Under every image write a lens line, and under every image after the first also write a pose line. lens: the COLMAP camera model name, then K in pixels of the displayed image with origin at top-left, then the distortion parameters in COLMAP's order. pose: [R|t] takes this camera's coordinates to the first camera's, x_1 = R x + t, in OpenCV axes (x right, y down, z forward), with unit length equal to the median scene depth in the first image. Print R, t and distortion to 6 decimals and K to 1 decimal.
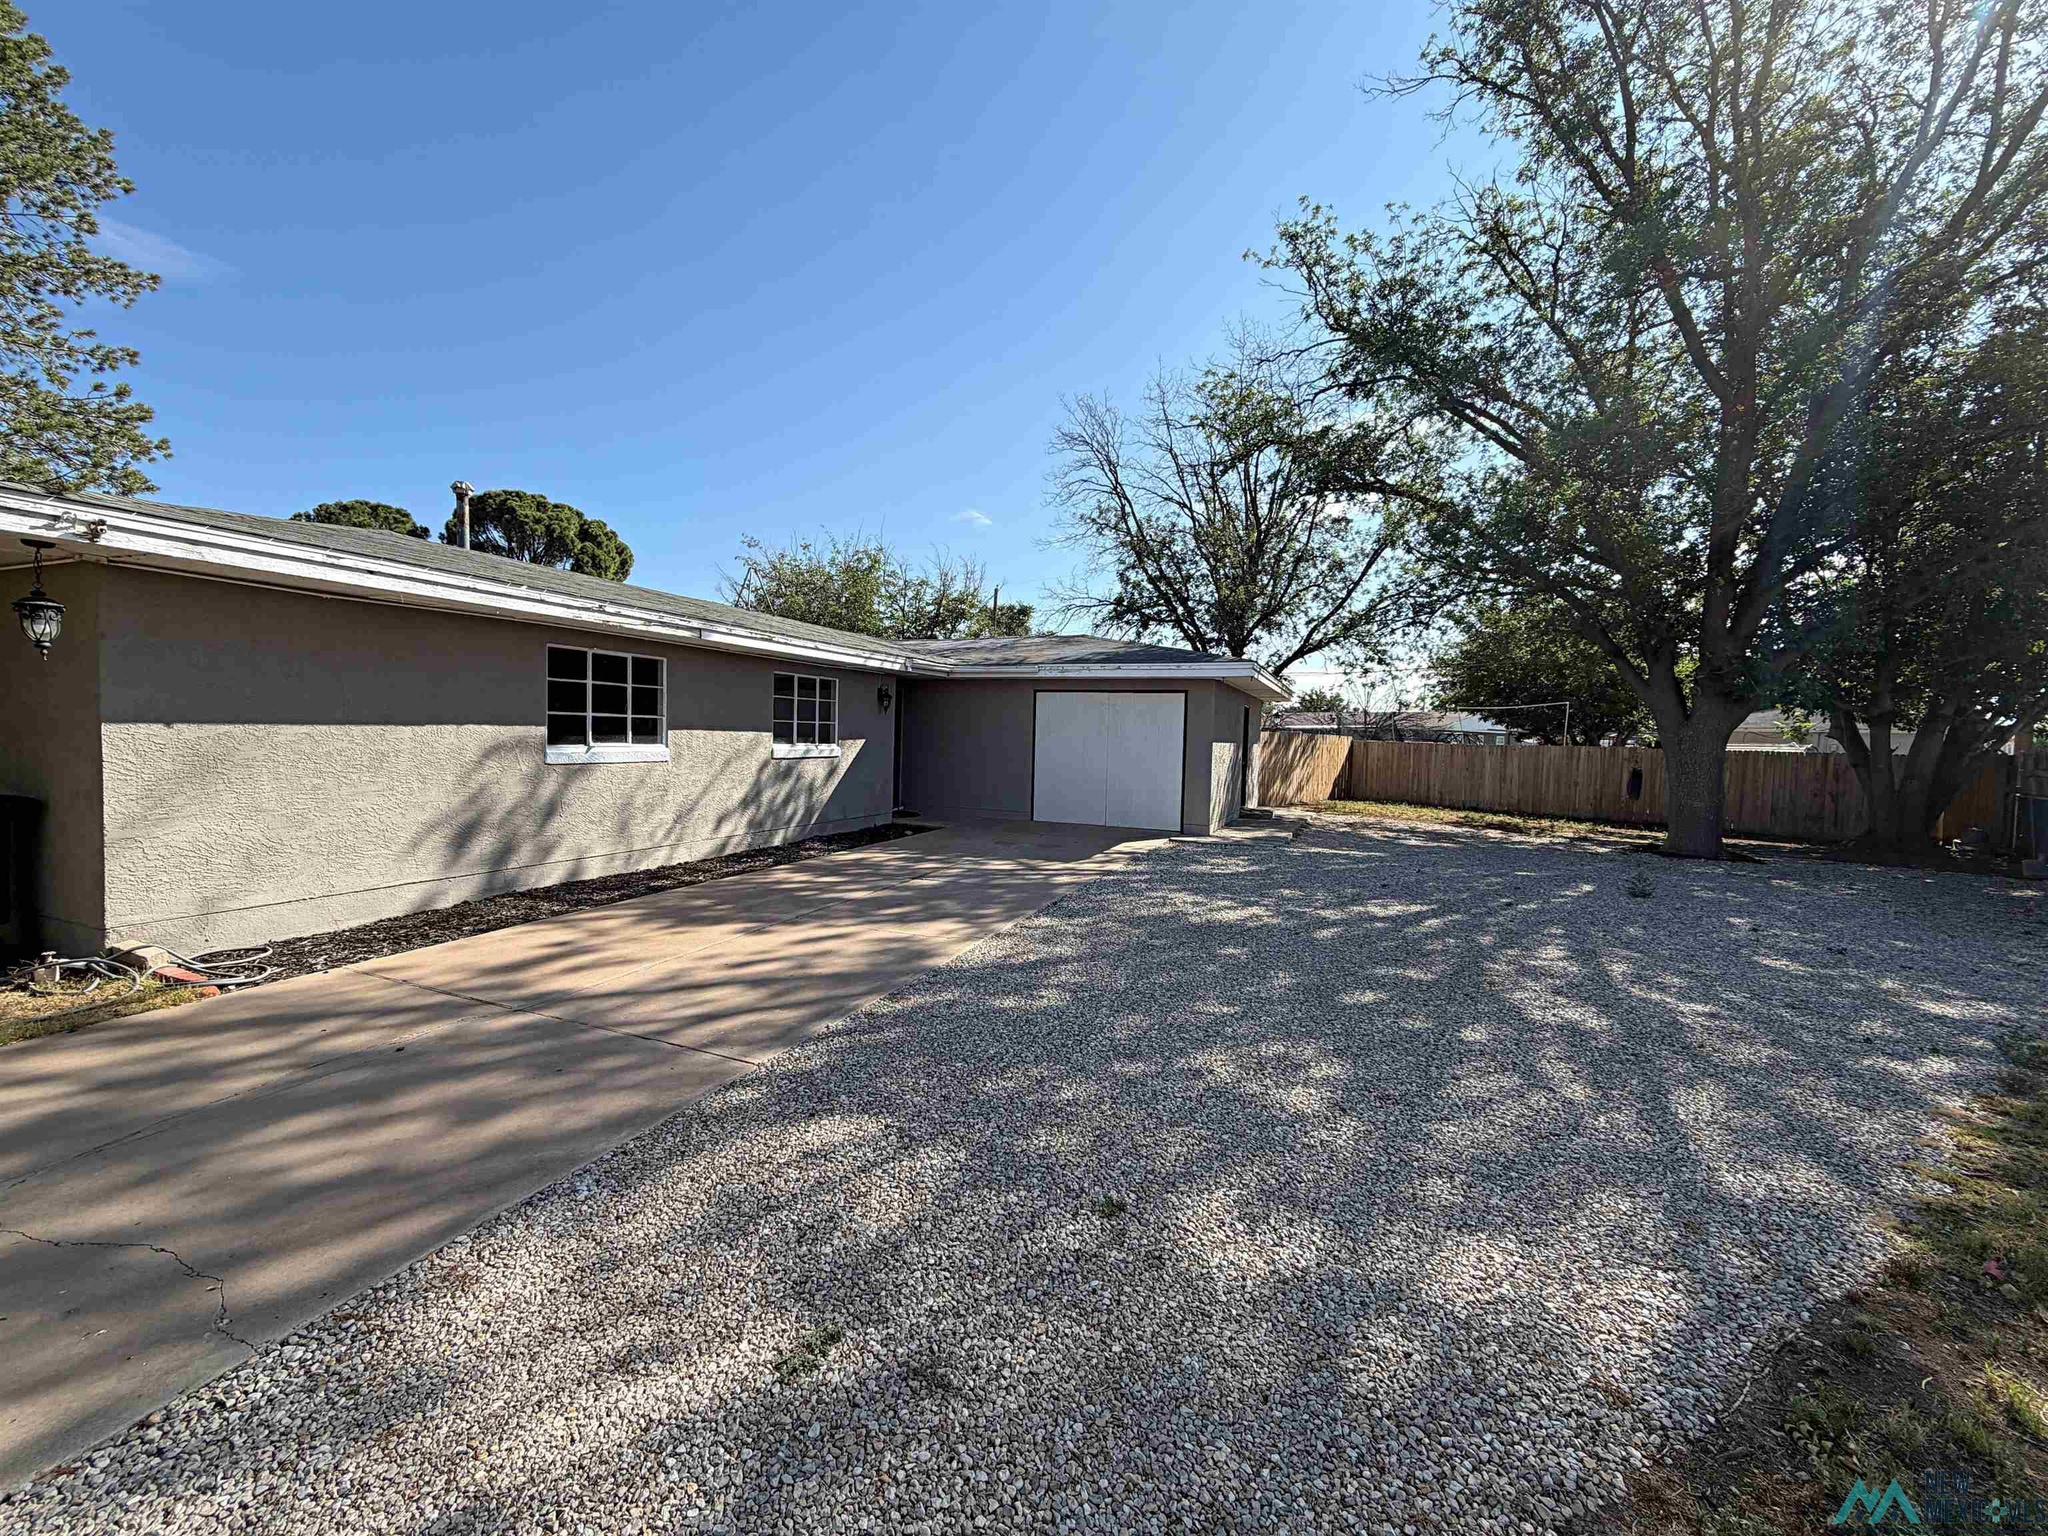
lens RADIAL K [[823.6, 0, 1024.0], [0, 823.6, 768.0], [0, 0, 1]] dist [0.003244, 0.000142]
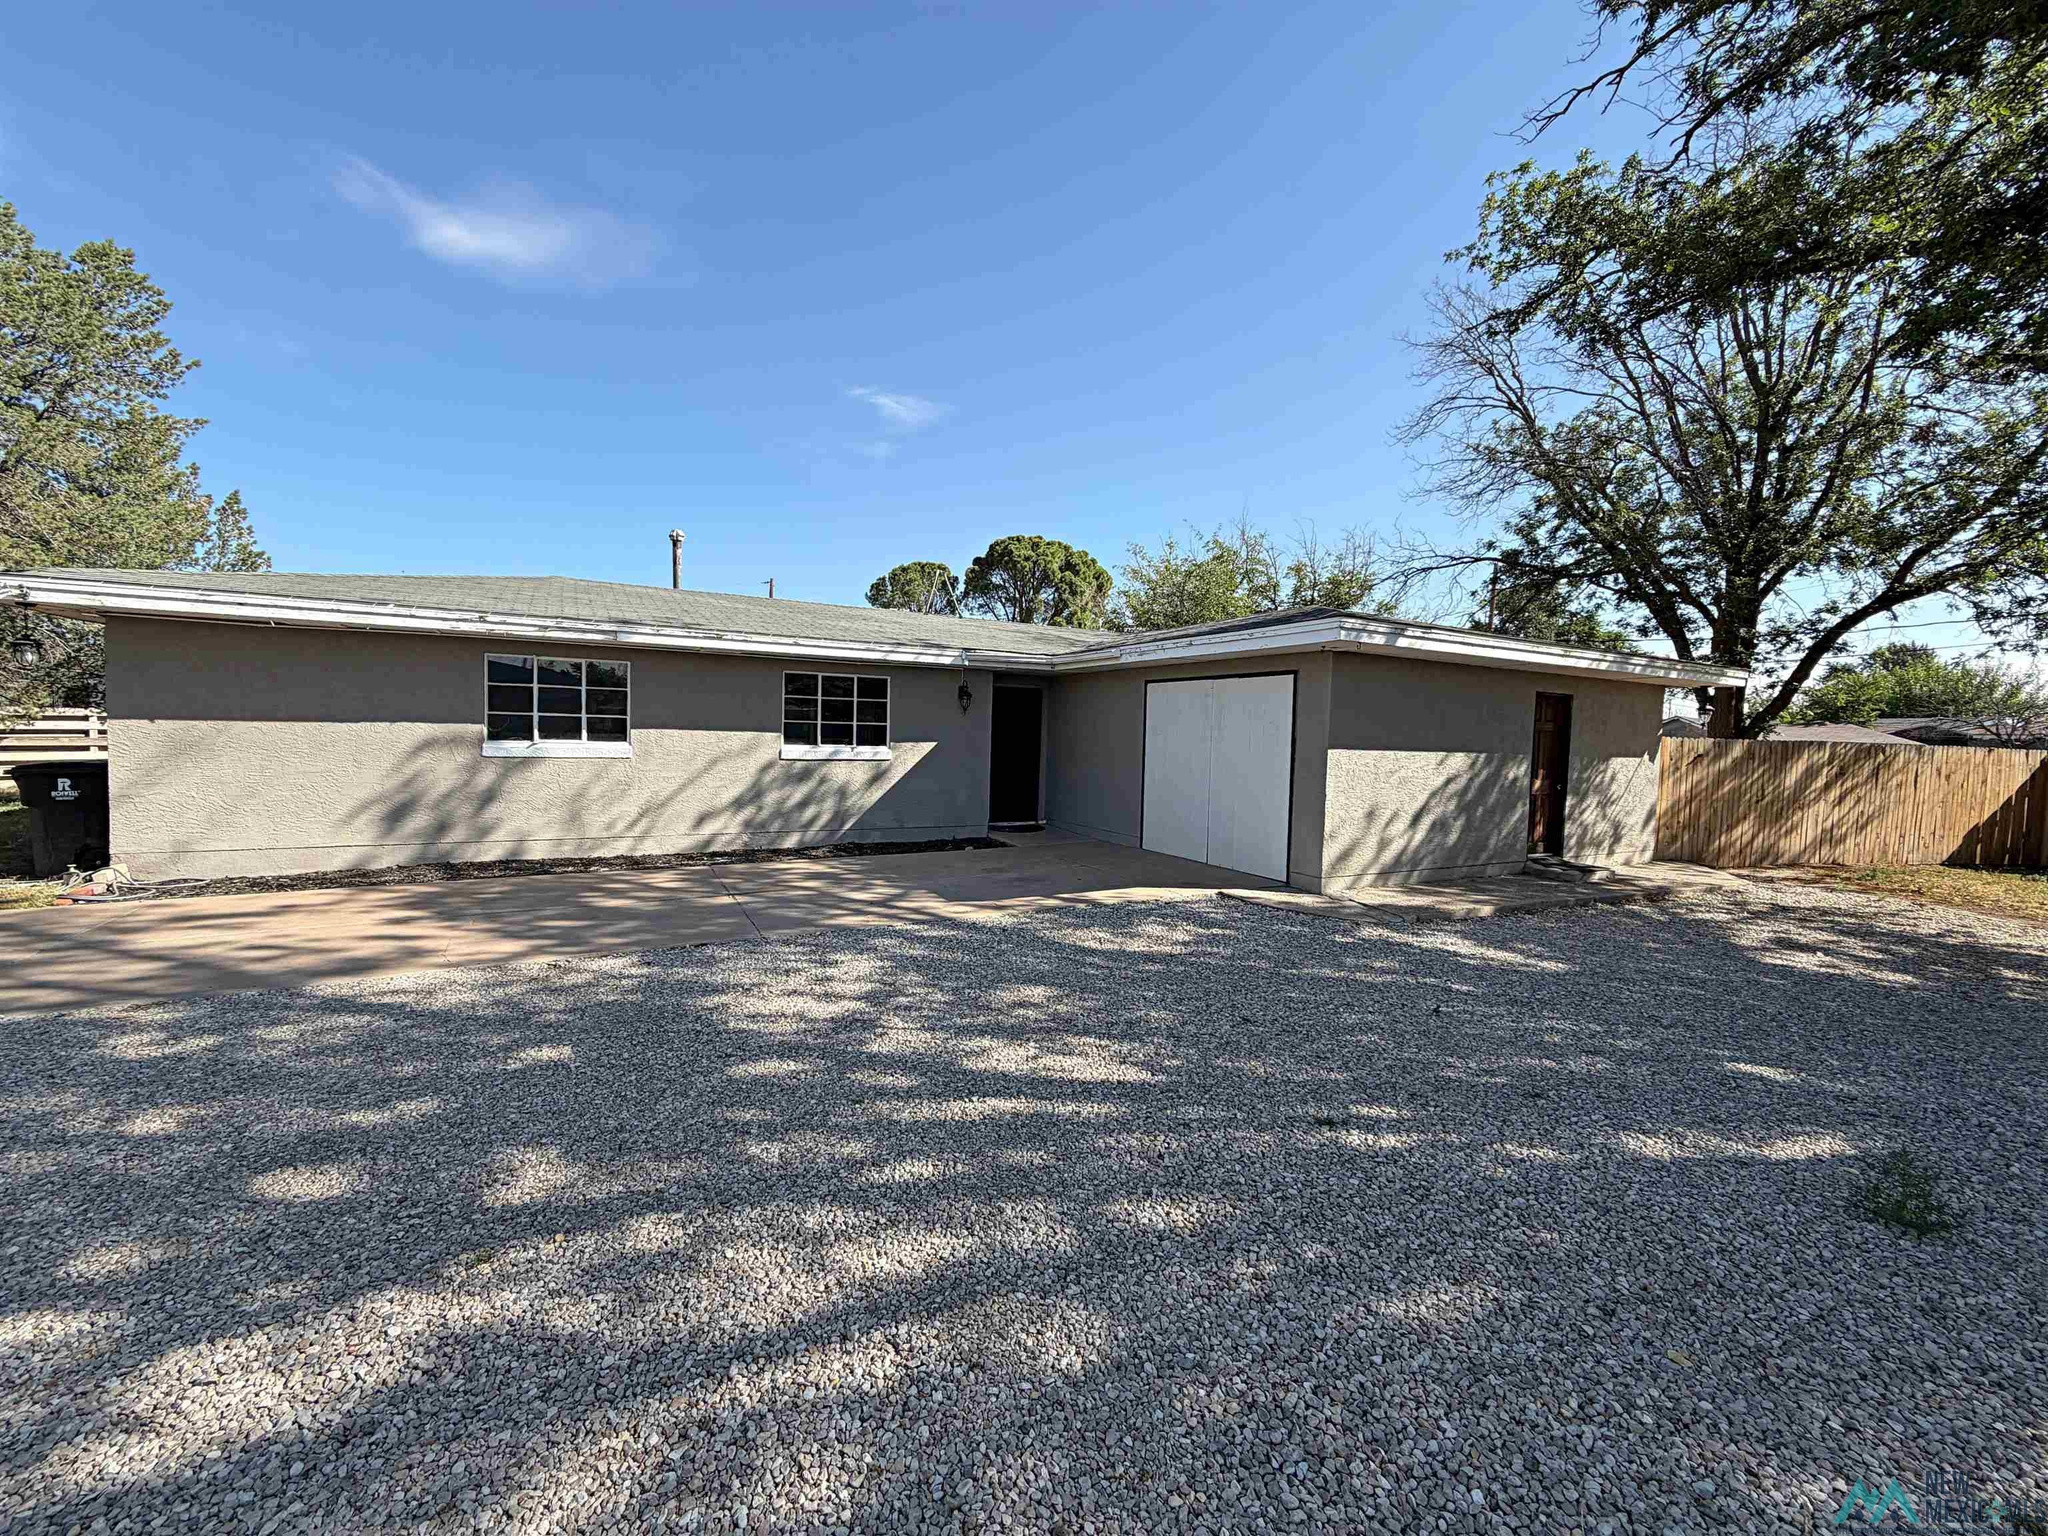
lens RADIAL K [[823.9, 0, 1009.5], [0, 823.9, 774.9], [0, 0, 1]] dist [0.001920, 0.000174]
pose [[0.771364, 0.028294, -0.635764, 0.478124], [-0.033422, 0.999434, 0.003928, -0.005588], [0.635515, 0.018219, 0.771873, 0.371115]]
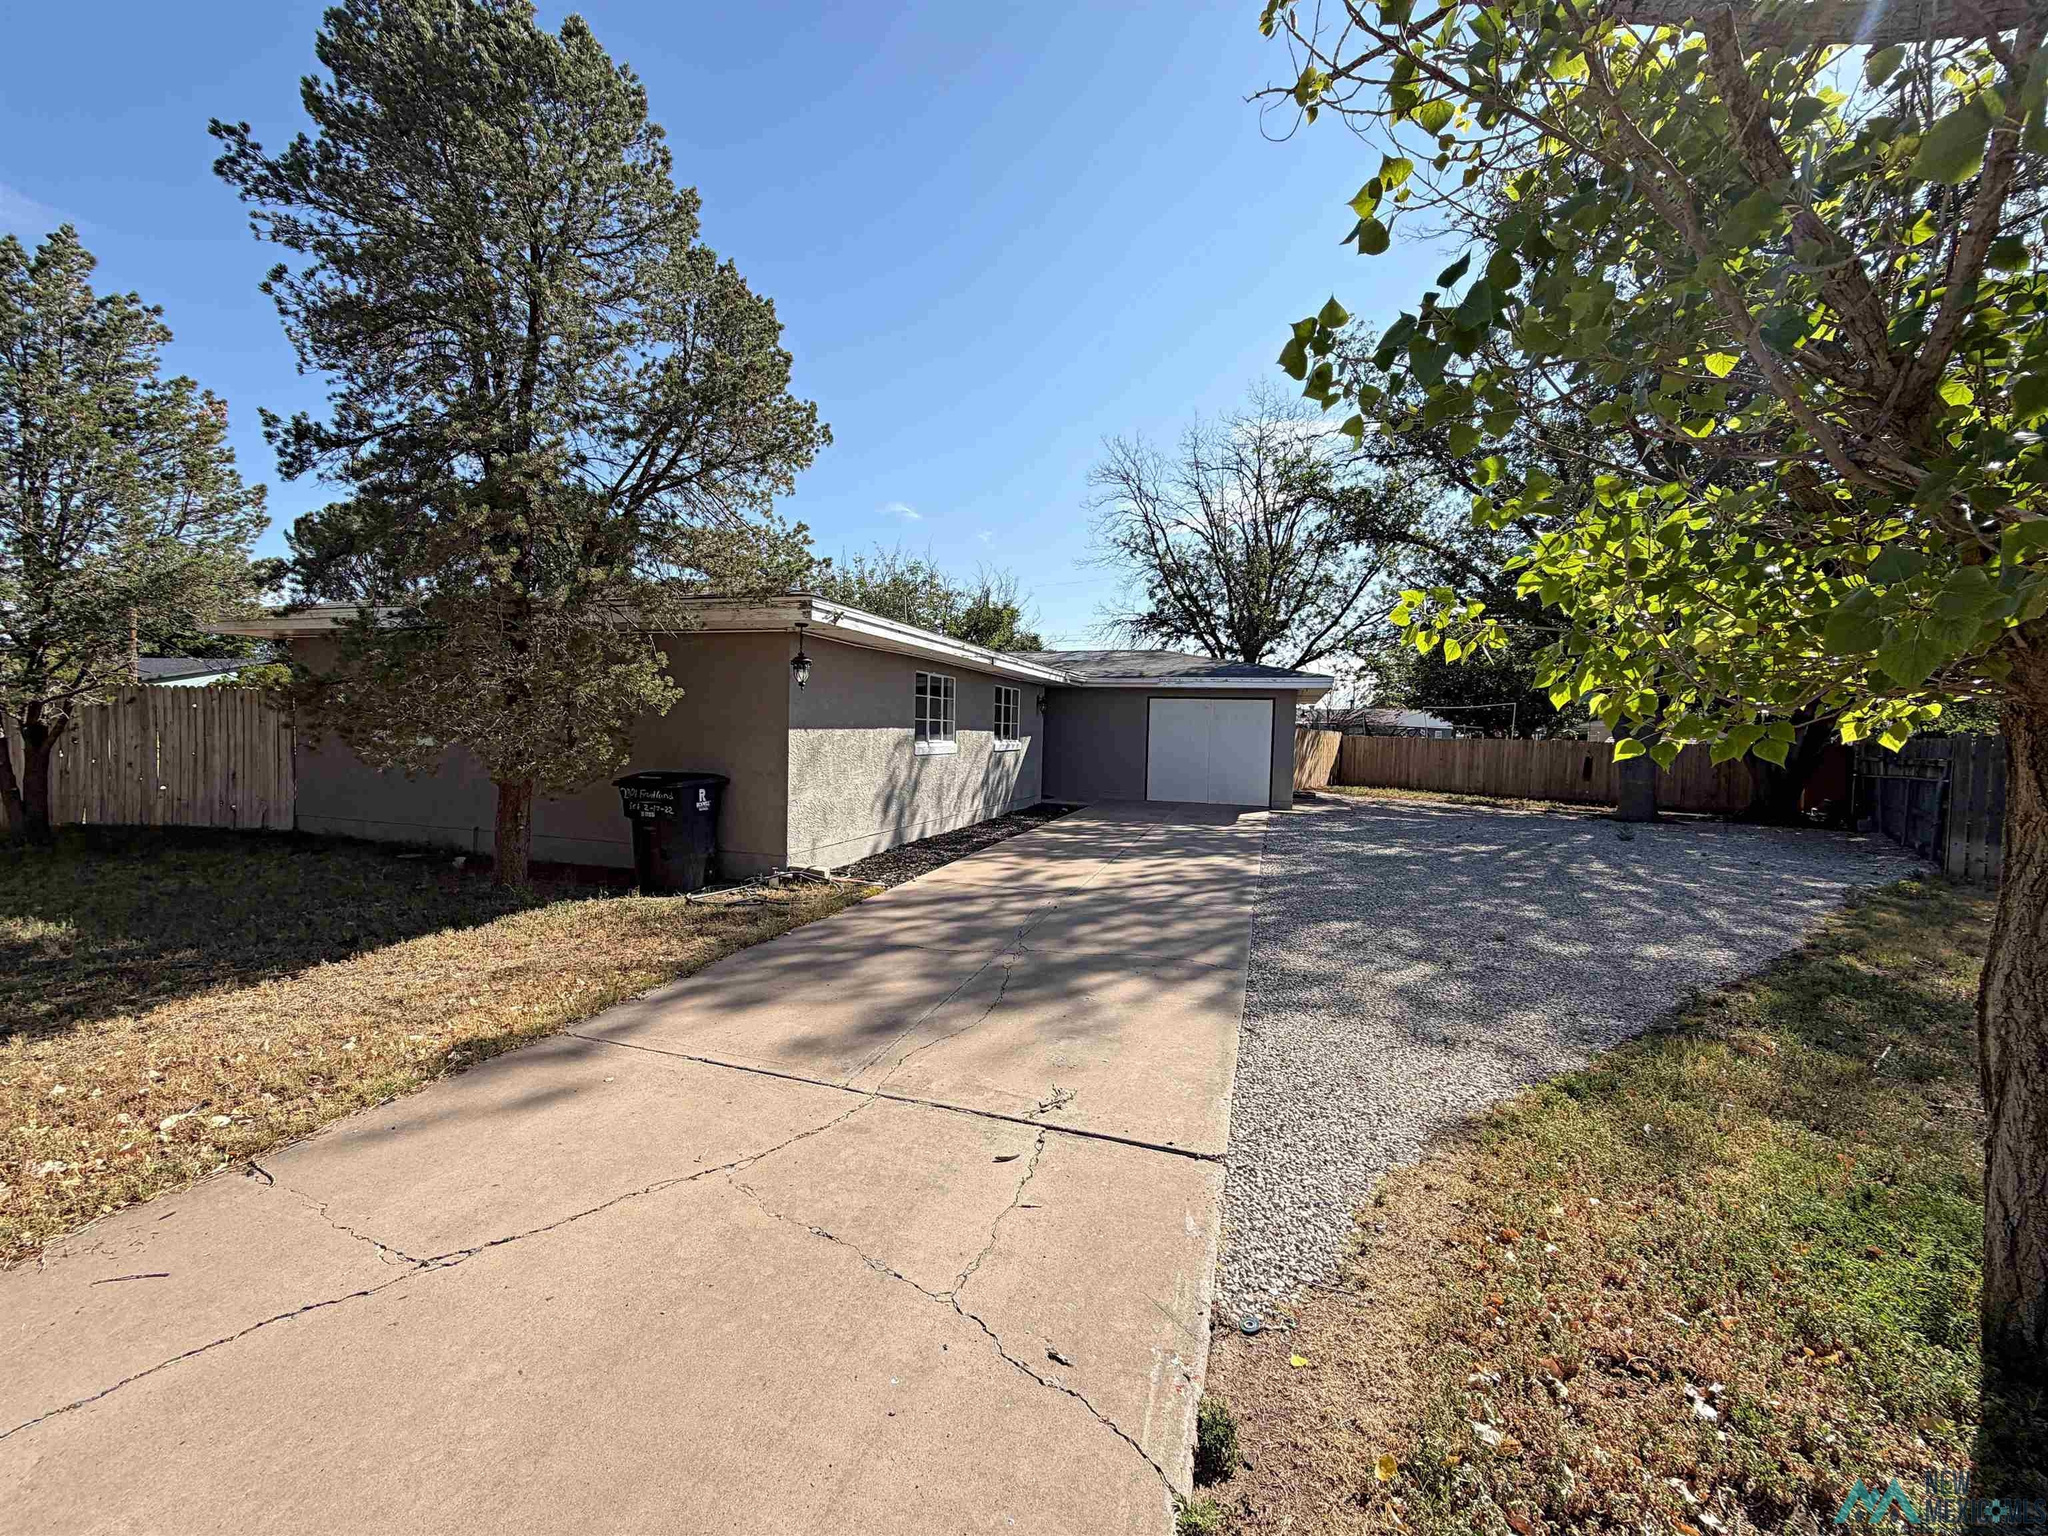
lens RADIAL K [[823.6, 0, 1024.0], [0, 823.6, 768.0], [0, 0, 1]] dist [0.003244, 0.000142]
pose [[0.996215, -0.005116, 0.086775, -0.333477], [0.004546, 0.999967, 0.006768, 0.006419], [-0.086807, -0.006348, 0.996205, -0.281677]]
